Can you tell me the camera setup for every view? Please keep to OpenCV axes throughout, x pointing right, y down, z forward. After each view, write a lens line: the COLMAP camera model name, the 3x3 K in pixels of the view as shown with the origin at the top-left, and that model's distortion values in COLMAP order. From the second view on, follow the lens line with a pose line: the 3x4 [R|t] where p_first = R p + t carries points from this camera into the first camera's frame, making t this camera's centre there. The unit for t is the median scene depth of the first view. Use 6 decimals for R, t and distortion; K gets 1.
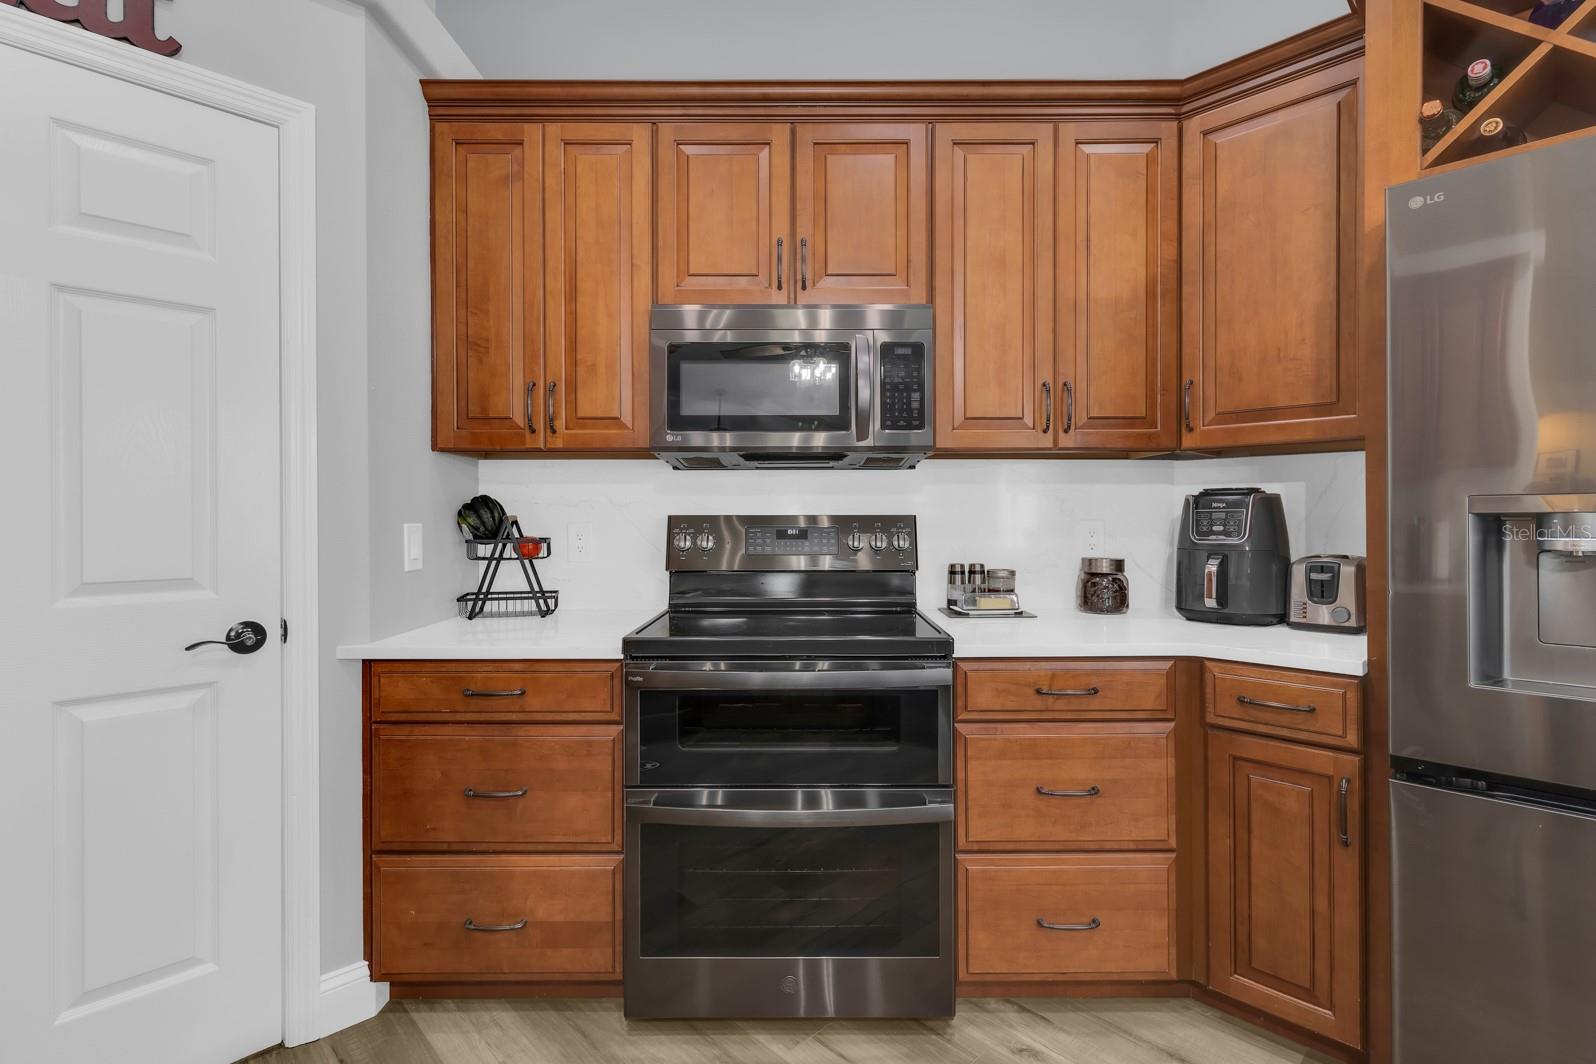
lens RADIAL K [[741.5, 0, 800.2], [0, 741.5, 515.6], [0, 0, 1]] dist [0.004714, 0.000908]
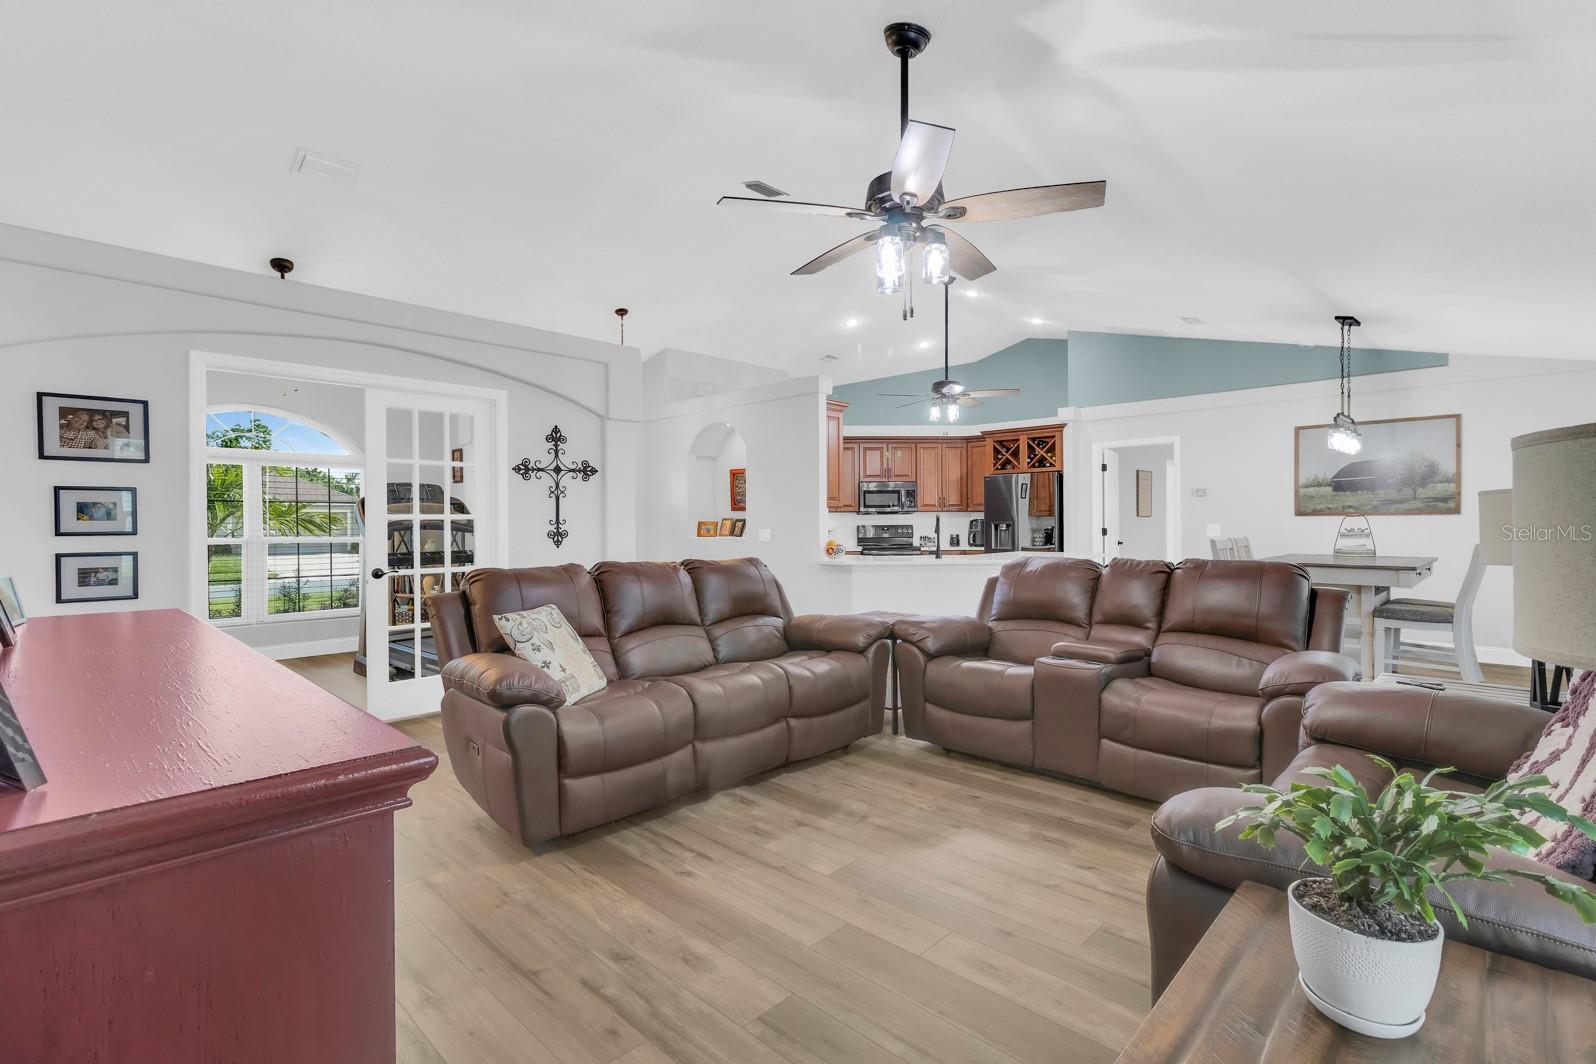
lens RADIAL K [[741.5, 0, 805.9], [0, 741.5, 526.7], [0, 0, 1]] dist [0.004714, 0.000908]
pose [[0.999406, -0.004700, 0.034147, -0.709632], [0.004544, 0.999979, 0.004657, -0.013249], [-0.034168, -0.004499, 0.999406, -3.811357]]
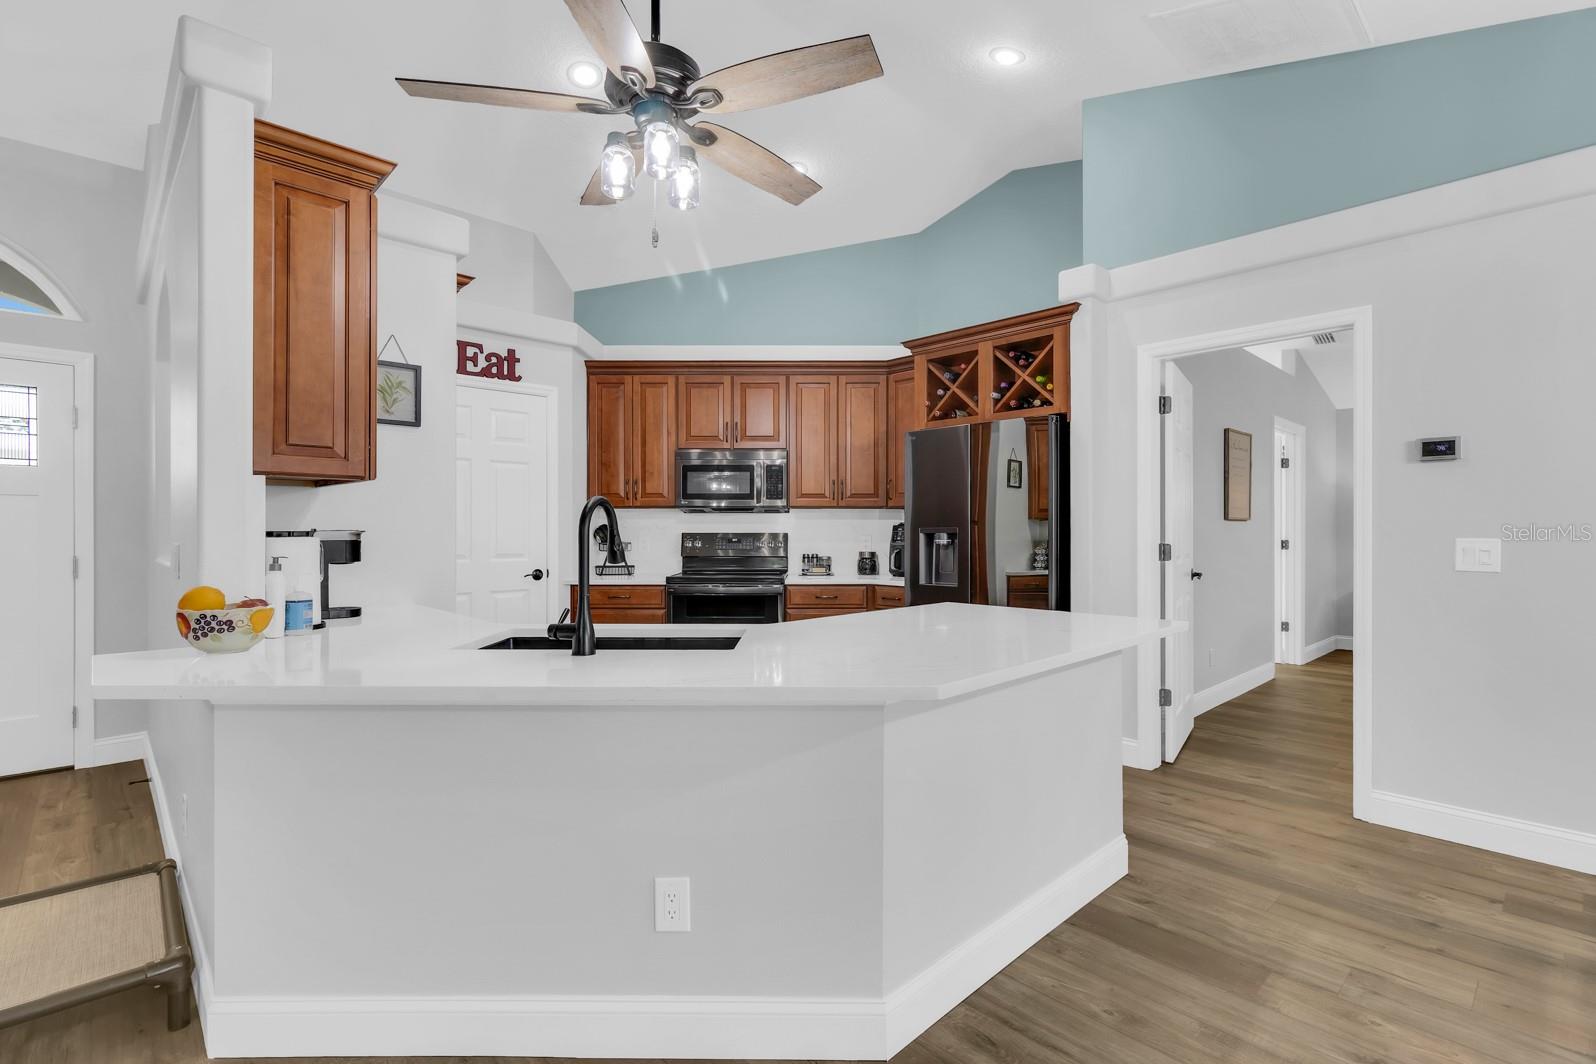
lens RADIAL K [[741.5, 0, 804.3], [0, 741.5, 532.4], [0, 0, 1]] dist [0.004714, 0.000908]
pose [[0.999928, 0.002495, -0.011766, 0.262491], [-0.002473, 0.999995, 0.001937, -0.007546], [0.011771, -0.001908, 0.999929, -1.489981]]
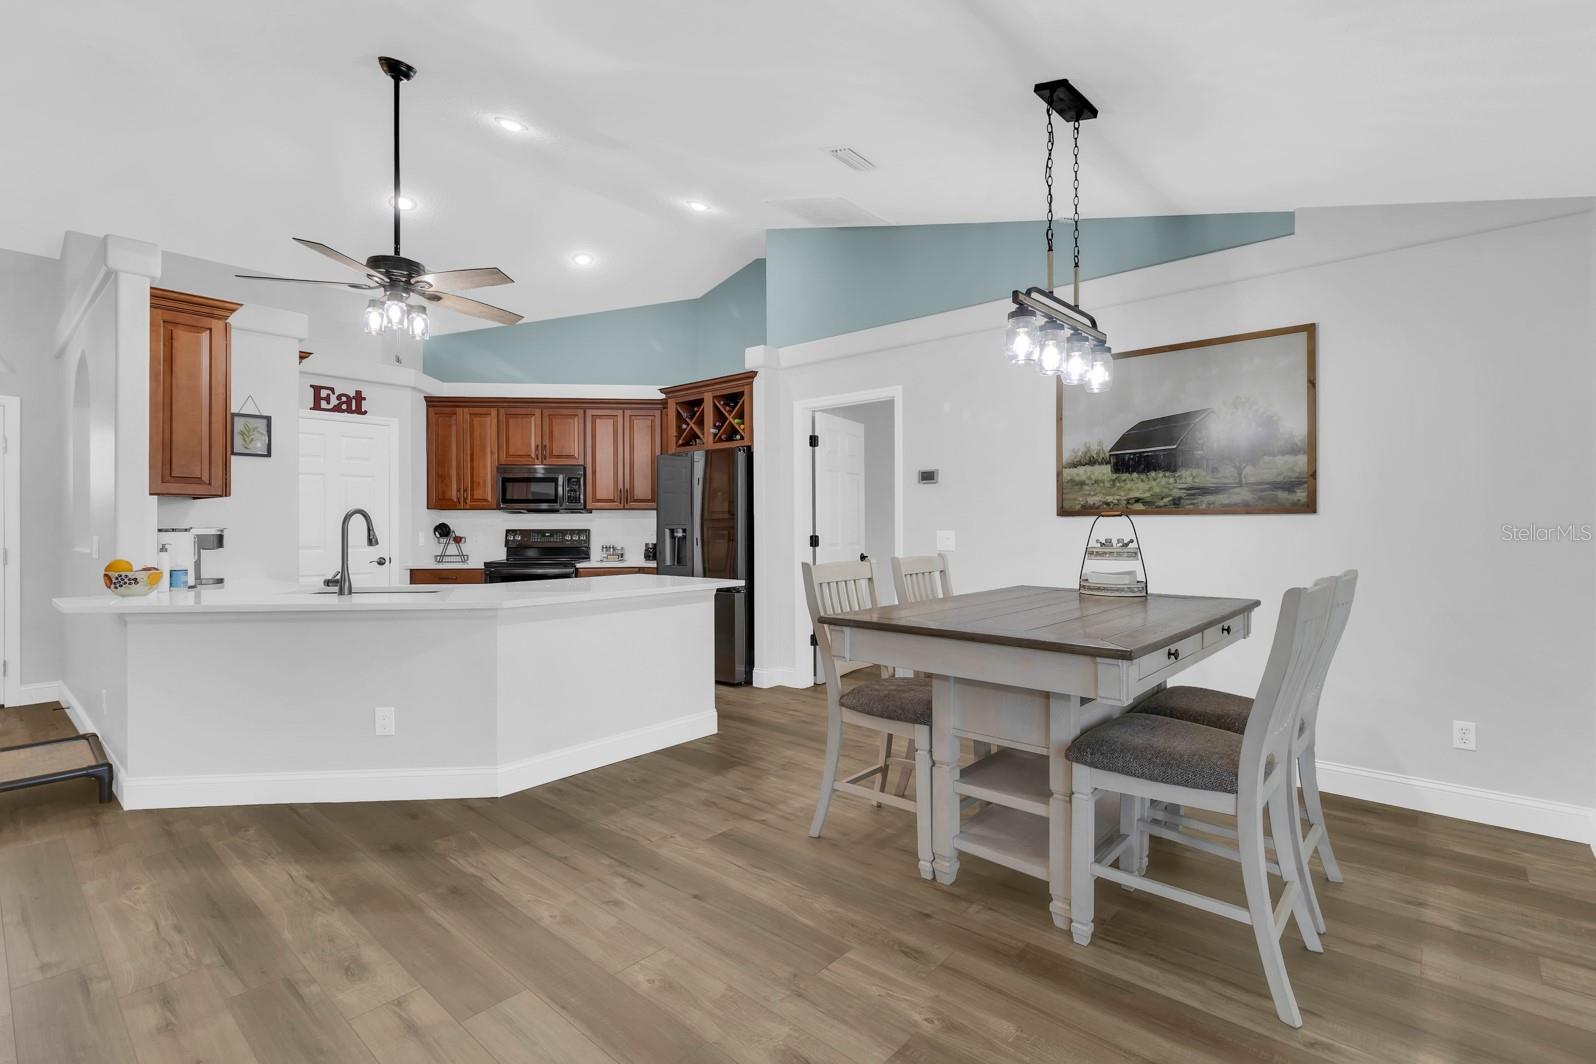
lens RADIAL K [[741.5, 0, 804.0], [0, 741.5, 526.7], [0, 0, 1]] dist [0.004714, 0.000908]
pose [[0.997217, -0.000083, 0.074548, 0.895508], [0.000168, 0.999999, -0.001130, -0.007006], [-0.074548, 0.001139, 0.997217, -2.335121]]
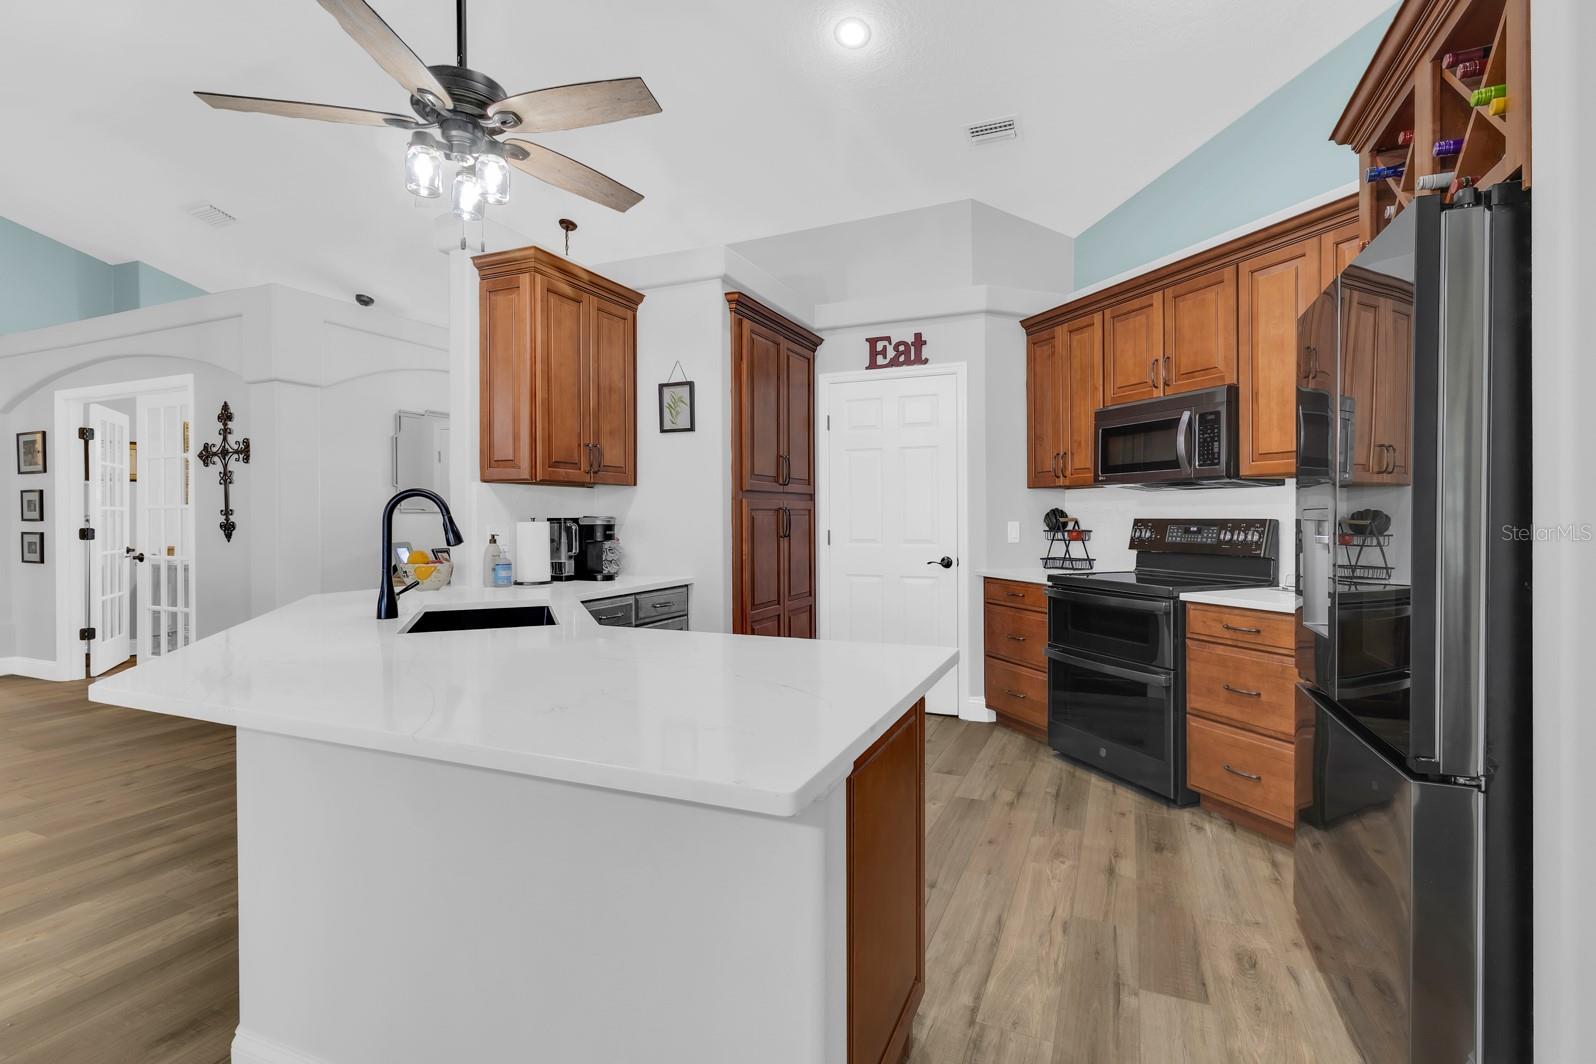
lens RADIAL K [[741.5, 0, 804.8], [0, 741.5, 520.9], [0, 0, 1]] dist [0.004714, 0.000908]
pose [[0.374613, 0.005650, -0.927164, 1.270224], [0.001328, 0.999977, 0.006630, -0.007946], [0.927180, -0.003715, 0.374597, -0.408474]]
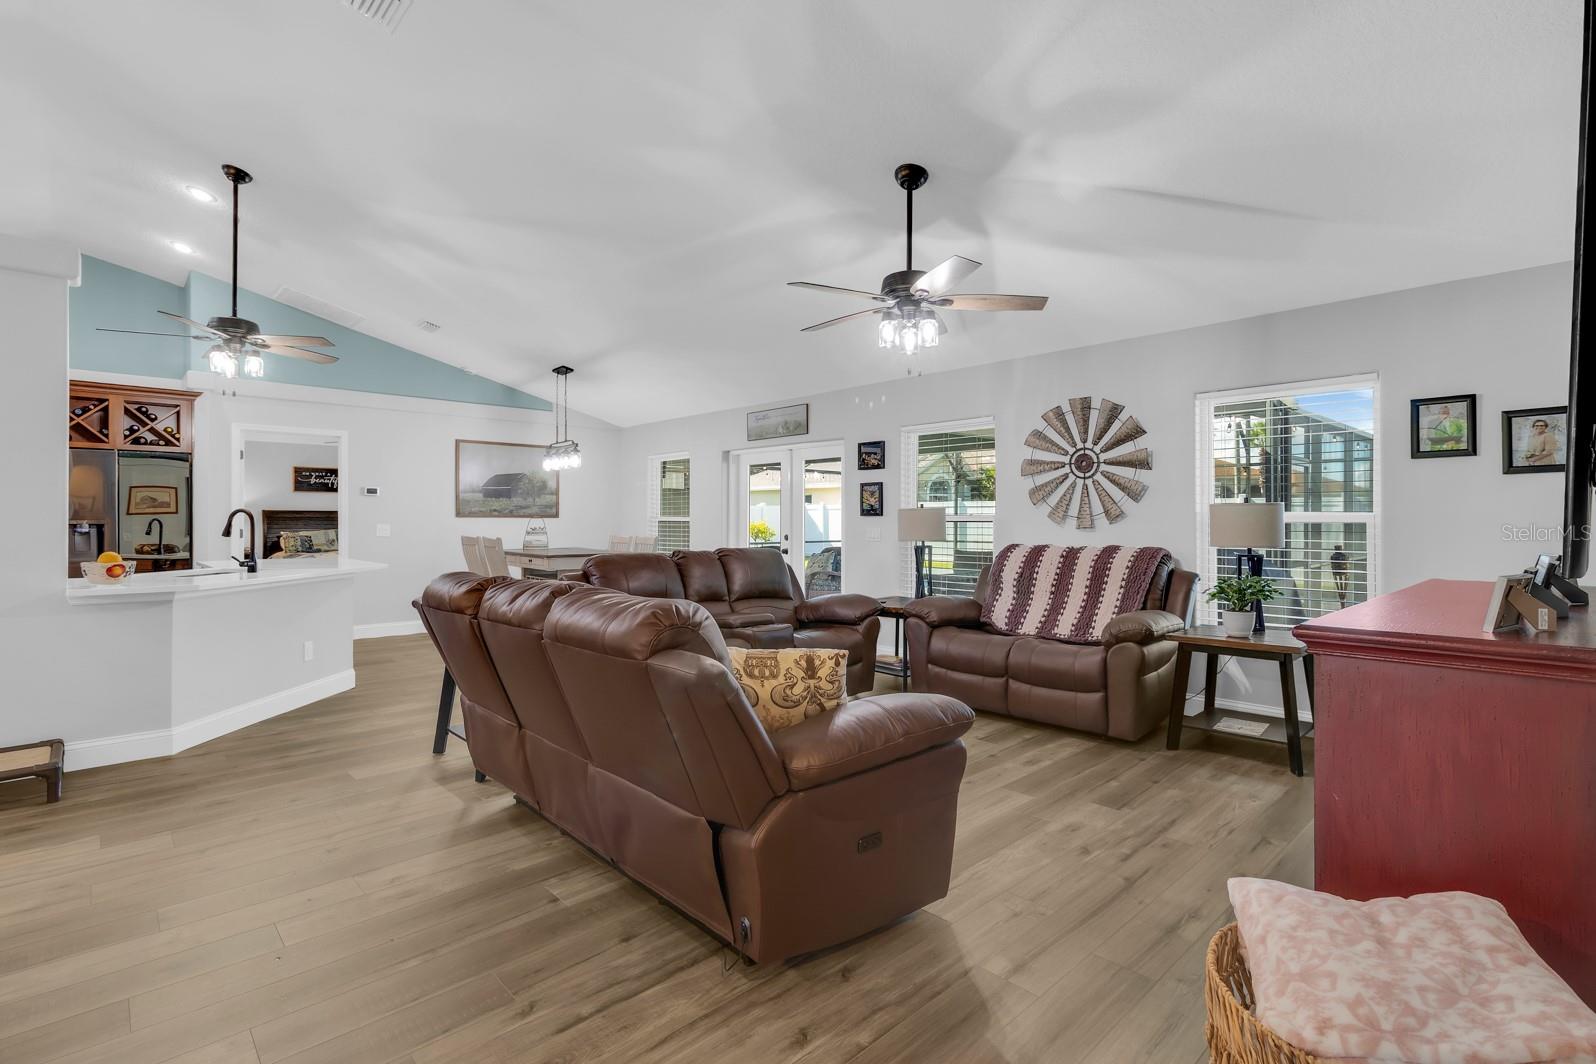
lens RADIAL K [[741.5, 0, 801.2], [0, 741.5, 523.8], [0, 0, 1]] dist [0.004714, 0.000908]
pose [[0.015555, -0.001591, 0.999878, -2.279143], [-0.001577, 0.999997, 0.001615, -0.010271], [-0.999878, -0.001602, 0.015552, -2.292970]]
